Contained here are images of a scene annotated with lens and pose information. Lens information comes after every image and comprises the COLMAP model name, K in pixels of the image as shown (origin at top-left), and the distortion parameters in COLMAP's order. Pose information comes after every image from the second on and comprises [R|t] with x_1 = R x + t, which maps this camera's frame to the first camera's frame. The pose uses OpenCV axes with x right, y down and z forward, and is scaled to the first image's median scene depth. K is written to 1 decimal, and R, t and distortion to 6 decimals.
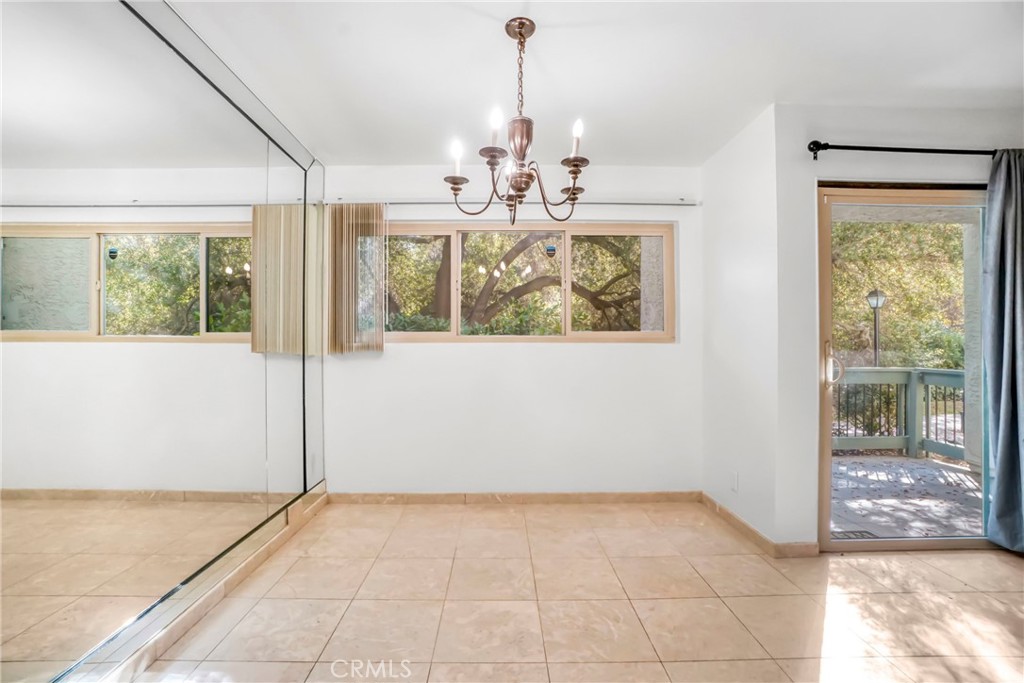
lens RADIAL K [[476.8, 0, 512.0], [0, 476.8, 341.5], [0, 0, 1]] dist [-0.031130, 0.000573]
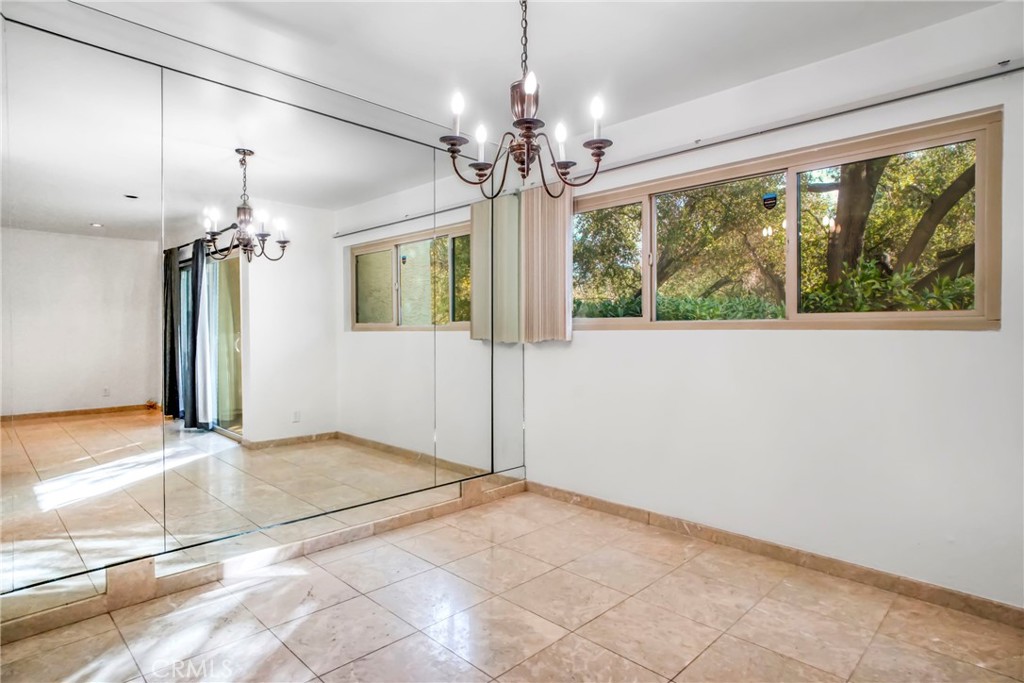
lens RADIAL K [[571.9, 0, 491.6], [0, 571.9, 328.9], [0, 0, 1]] dist [-0.000302, 0.023729]
pose [[0.686981, -0.004146, -0.726663, 0.451603], [0.005206, 0.999986, -0.000784, -0.000103], [0.726656, -0.003245, 0.686993, 0.117644]]
